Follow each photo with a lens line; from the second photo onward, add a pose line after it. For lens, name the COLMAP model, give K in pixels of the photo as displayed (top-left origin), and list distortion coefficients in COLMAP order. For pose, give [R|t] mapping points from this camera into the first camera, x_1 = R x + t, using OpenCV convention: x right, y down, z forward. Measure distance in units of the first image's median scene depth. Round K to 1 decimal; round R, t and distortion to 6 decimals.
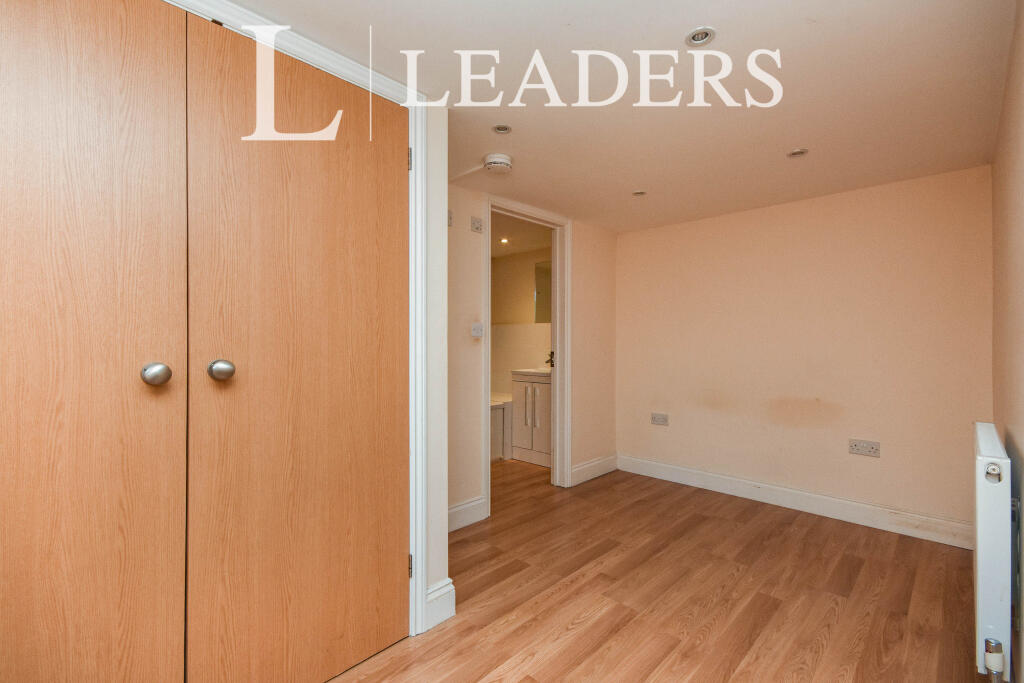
lens RADIAL K [[448.1, 0, 511.1], [0, 448.1, 341.0], [0, 0, 1]] dist [0.002238, 0.000135]
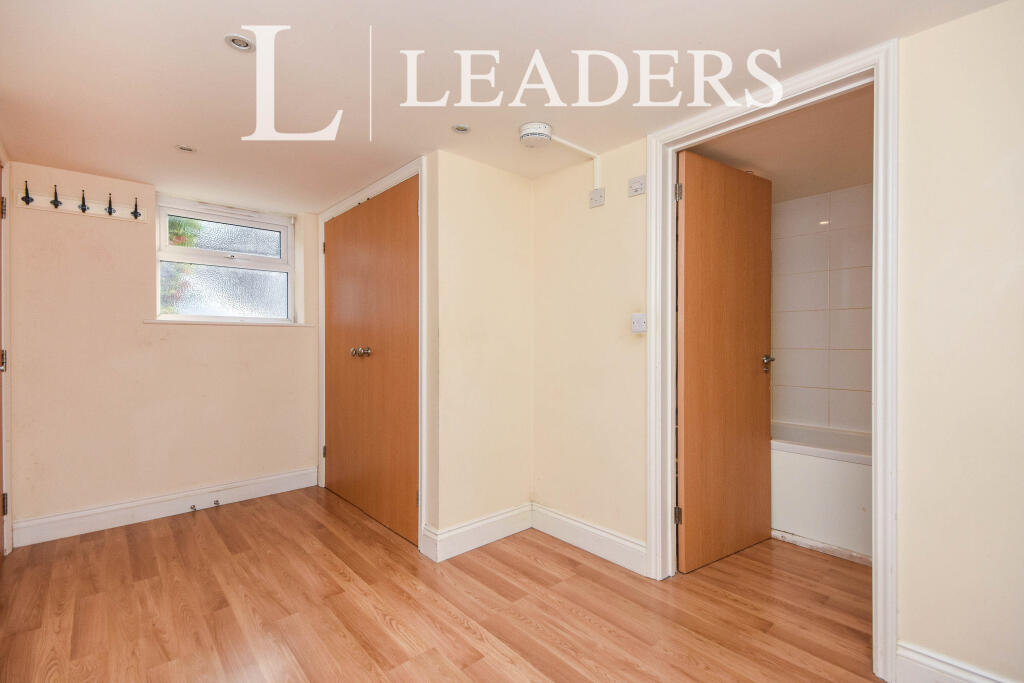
lens RADIAL K [[448.1, 0, 510.9], [0, 448.1, 340.2], [0, 0, 1]] dist [0.002238, 0.000135]
pose [[-0.047615, 0.002867, -0.998862, 0.917038], [-0.001970, 0.999994, 0.002964, 0.004262], [0.998864, 0.002109, -0.047609, 1.072803]]
